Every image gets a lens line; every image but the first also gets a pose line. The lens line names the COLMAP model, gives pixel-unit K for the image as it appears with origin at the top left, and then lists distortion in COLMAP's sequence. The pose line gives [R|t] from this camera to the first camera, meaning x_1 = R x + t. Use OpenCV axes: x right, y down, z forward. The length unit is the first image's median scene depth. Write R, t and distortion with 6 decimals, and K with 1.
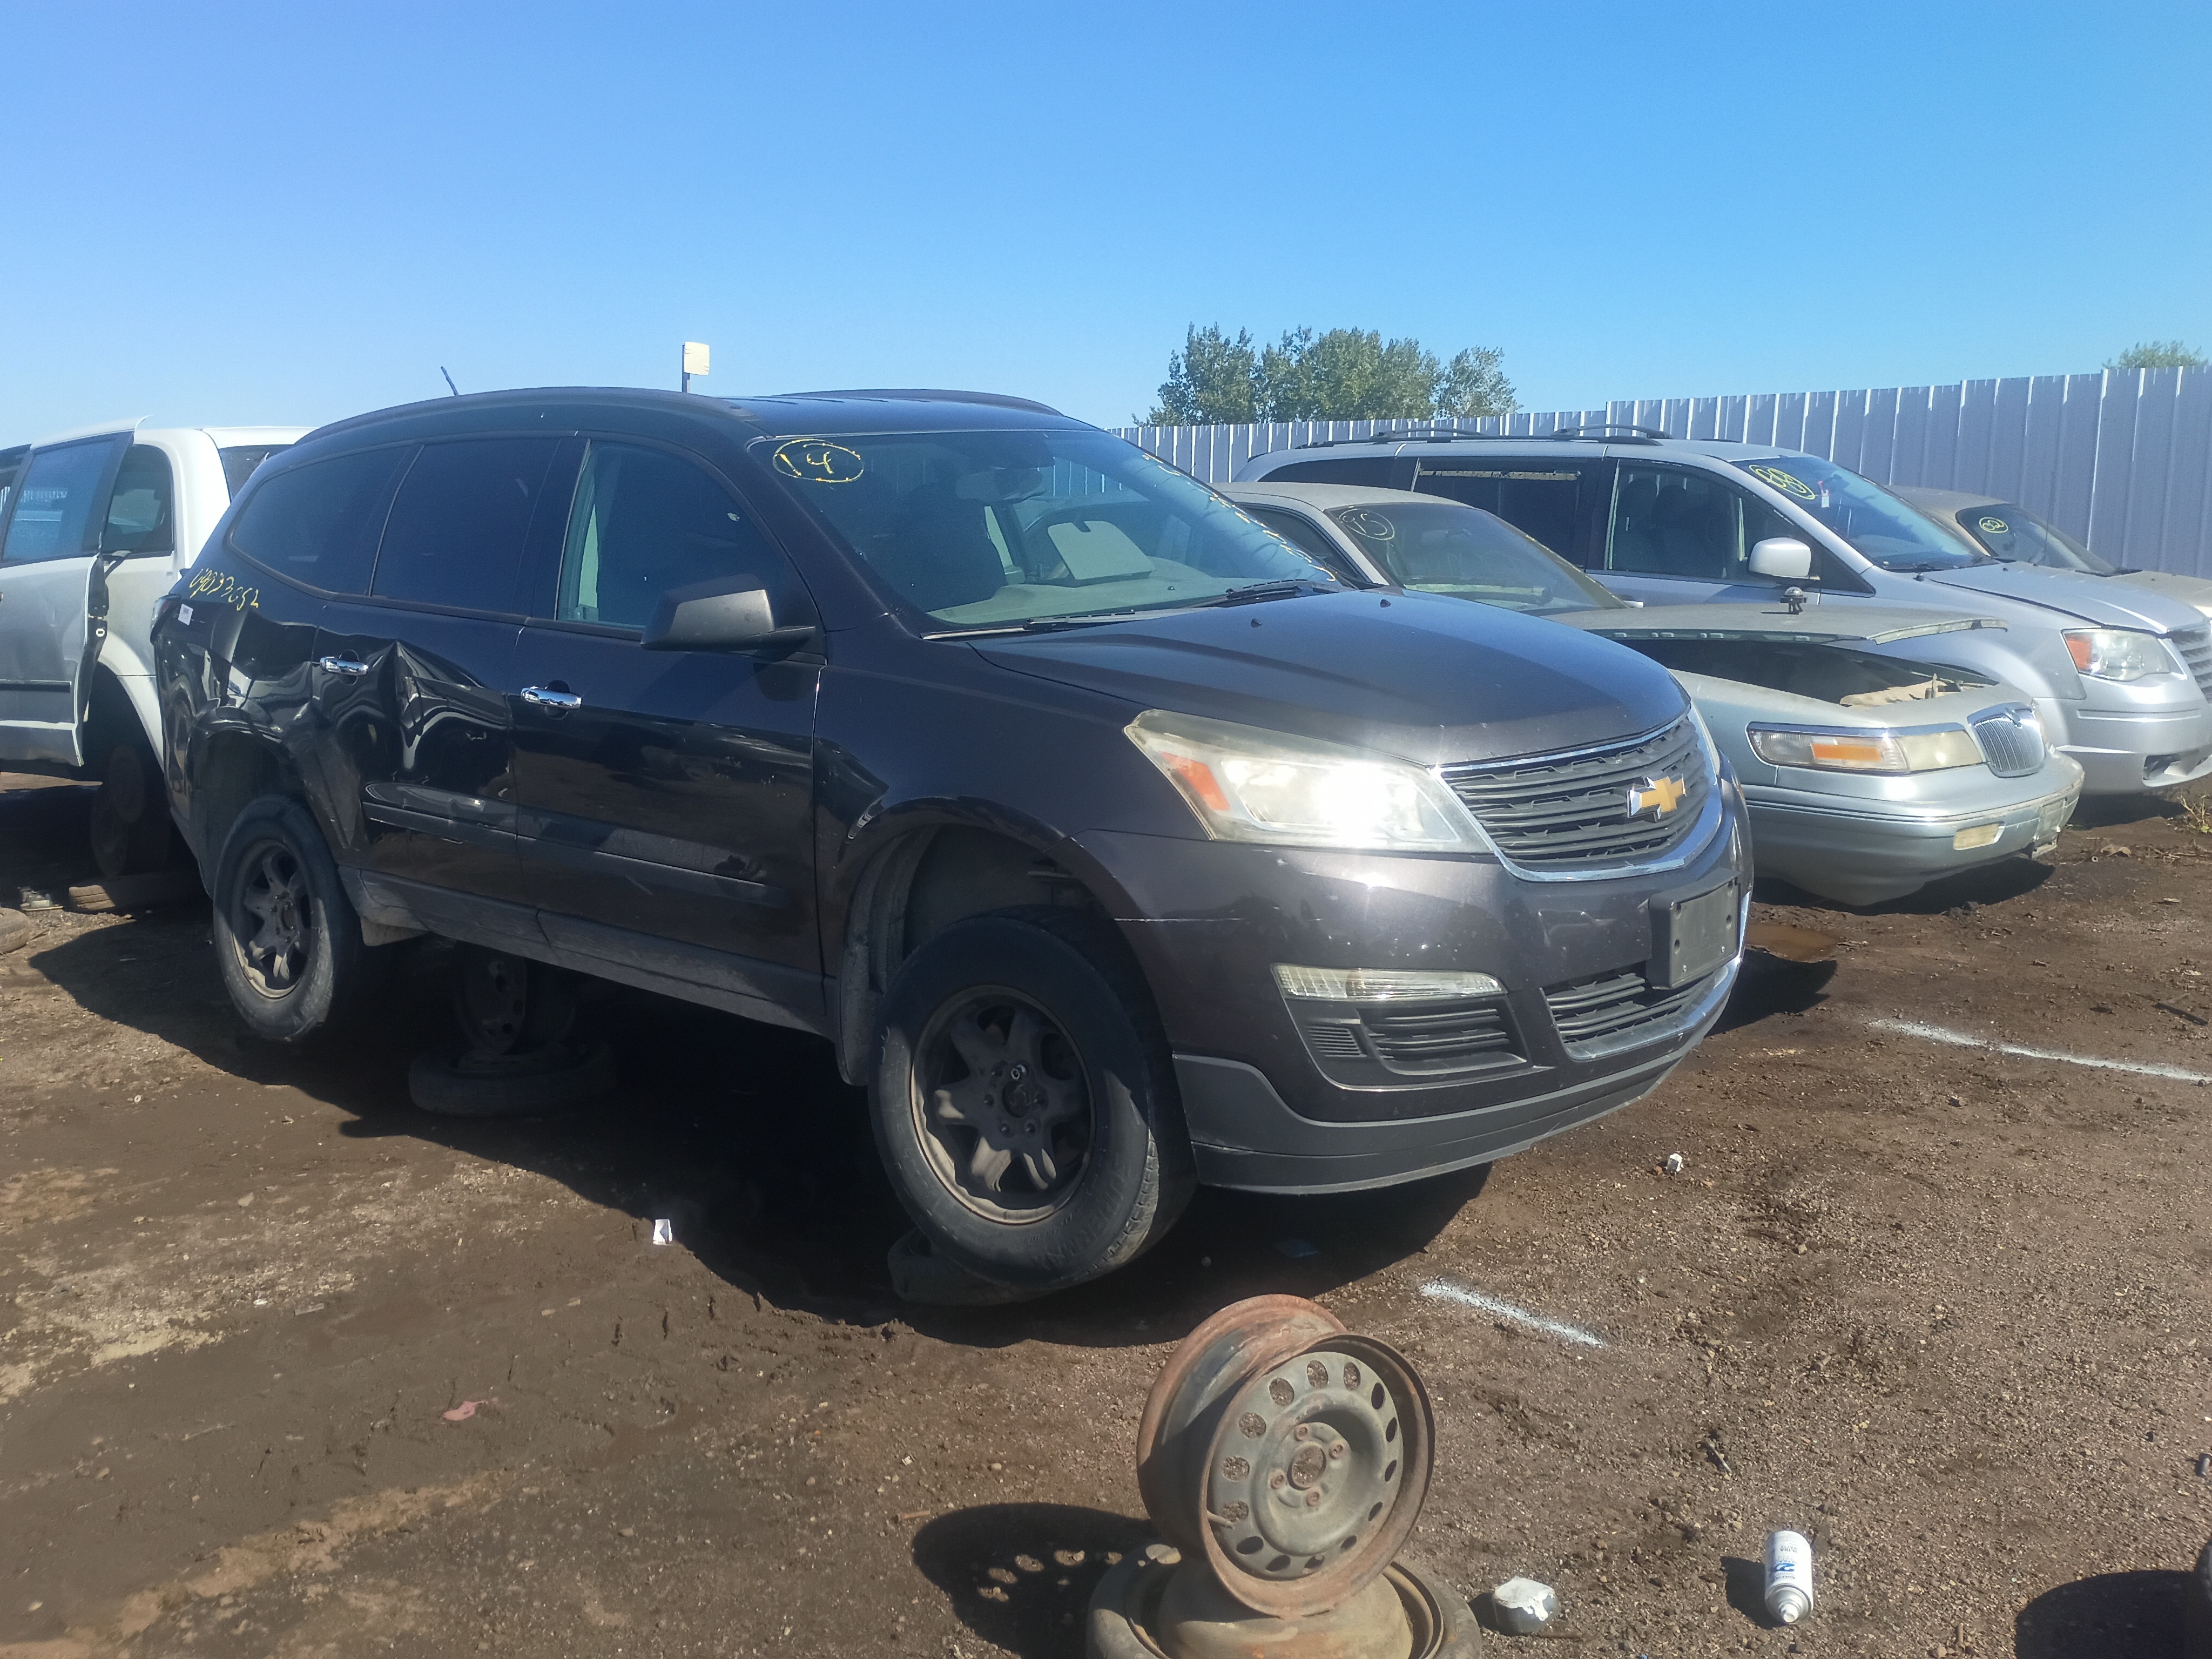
lens RADIAL K [[1859.4, 0, 1116.1], [0, 1859.4, 812.3], [0, 0, 1]] dist [0.054802, -0.061969]
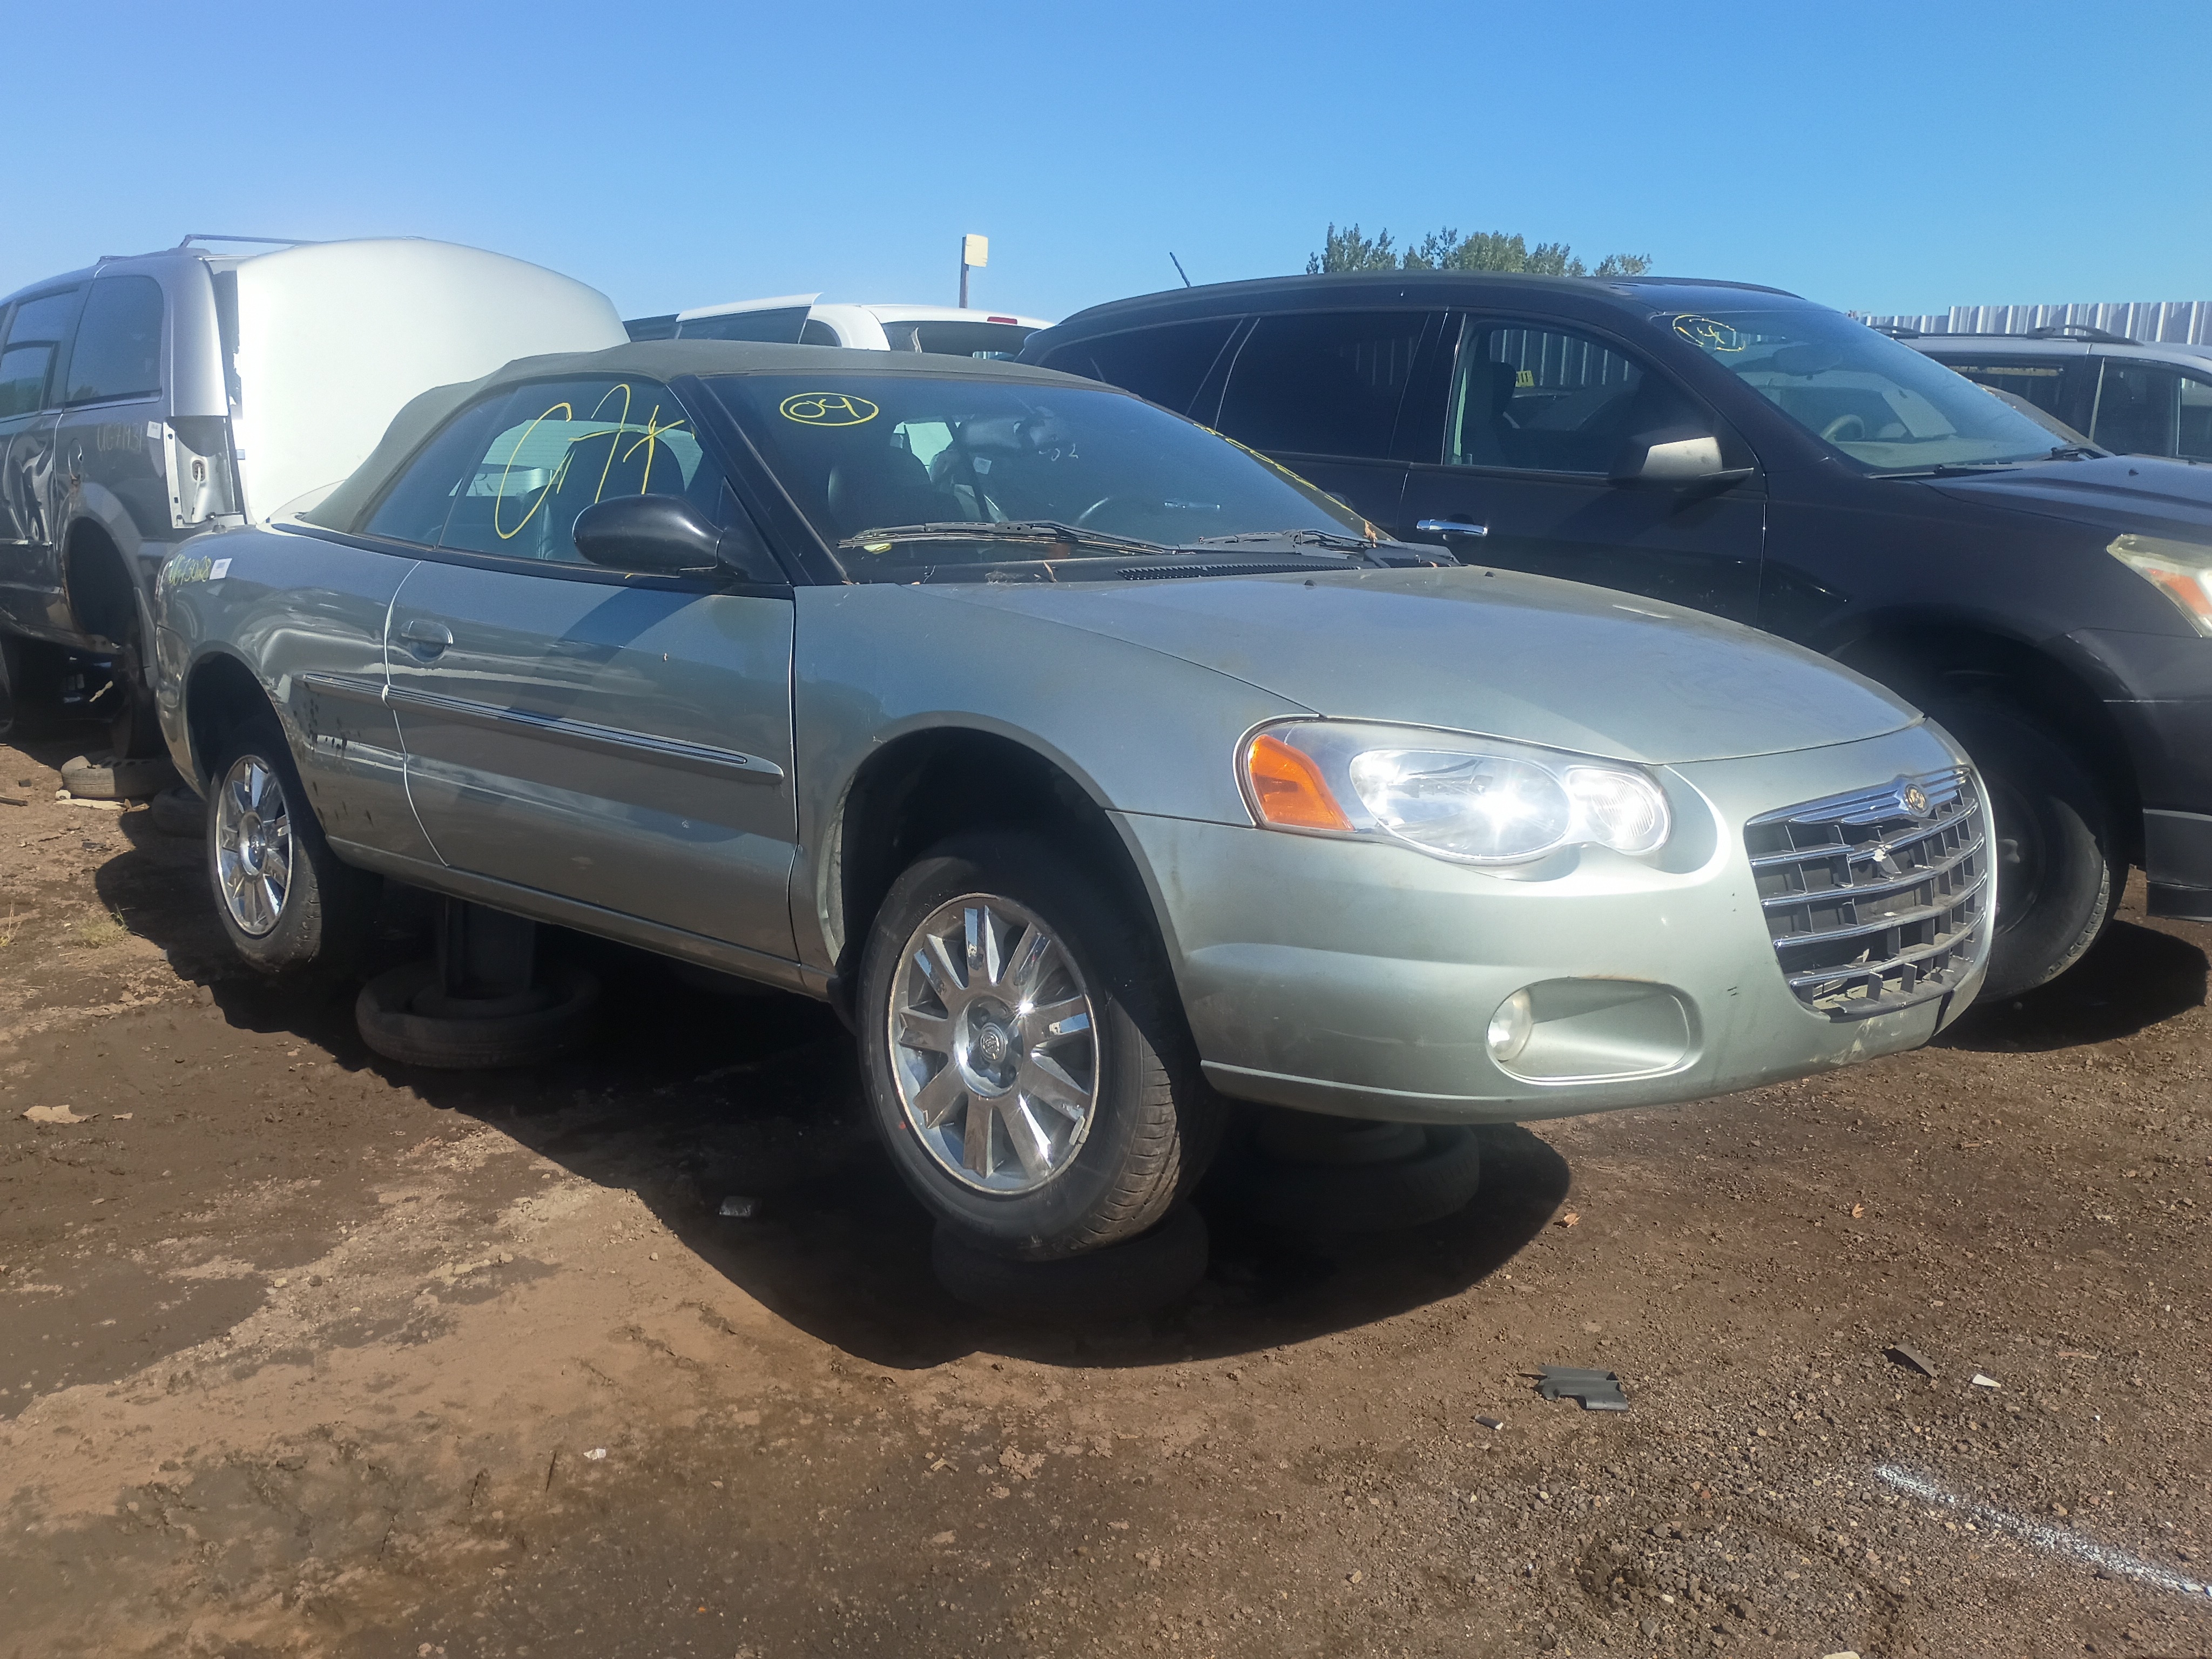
lens RADIAL K [[1859.4, 0, 1116.1], [0, 1859.4, 812.3], [0, 0, 1]] dist [0.054802, -0.061969]
pose [[0.998048, 0.034668, -0.051939, -0.214228], [-0.032043, 0.998207, 0.050561, 0.032436], [0.053599, -0.048798, 0.997370, -0.108398]]
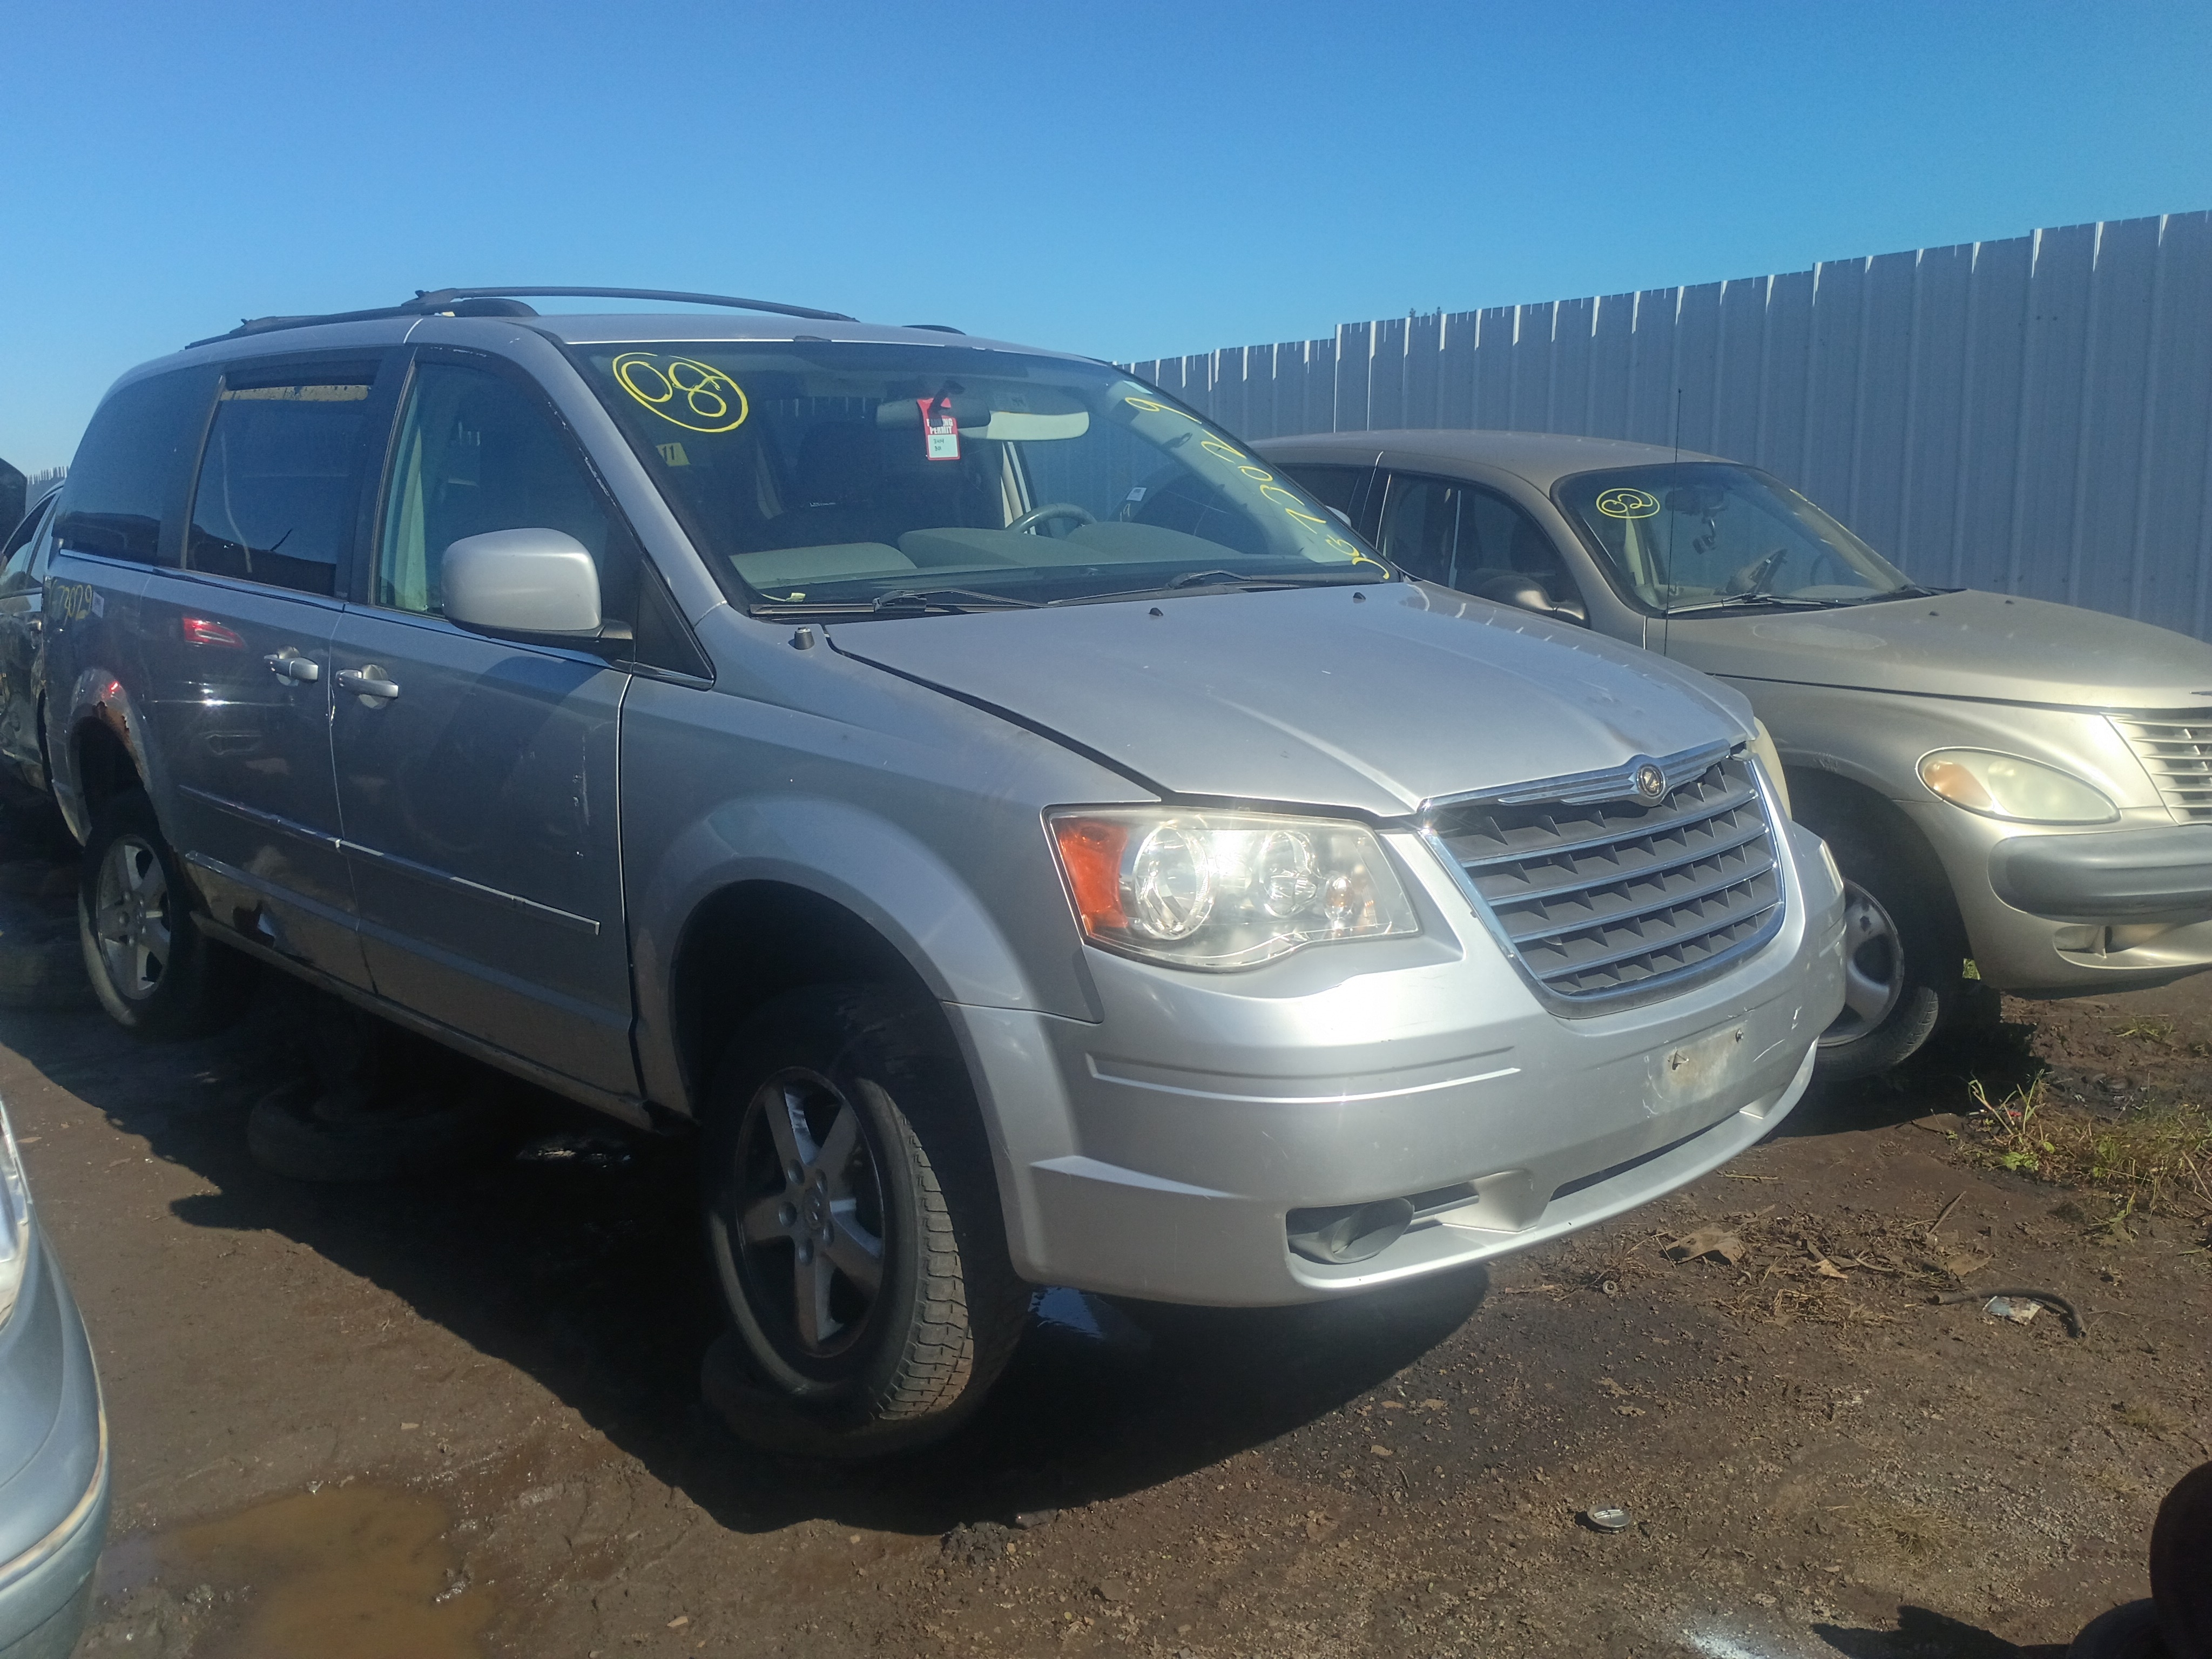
lens RADIAL K [[1859.4, 0, 1116.1], [0, 1859.4, 812.3], [0, 0, 1]] dist [0.054802, -0.061969]
pose [[0.989500, 0.013387, -0.143911, 0.455452], [-0.013321, 0.999910, 0.001424, -0.078436], [0.143917, 0.000508, 0.989590, 0.551081]]
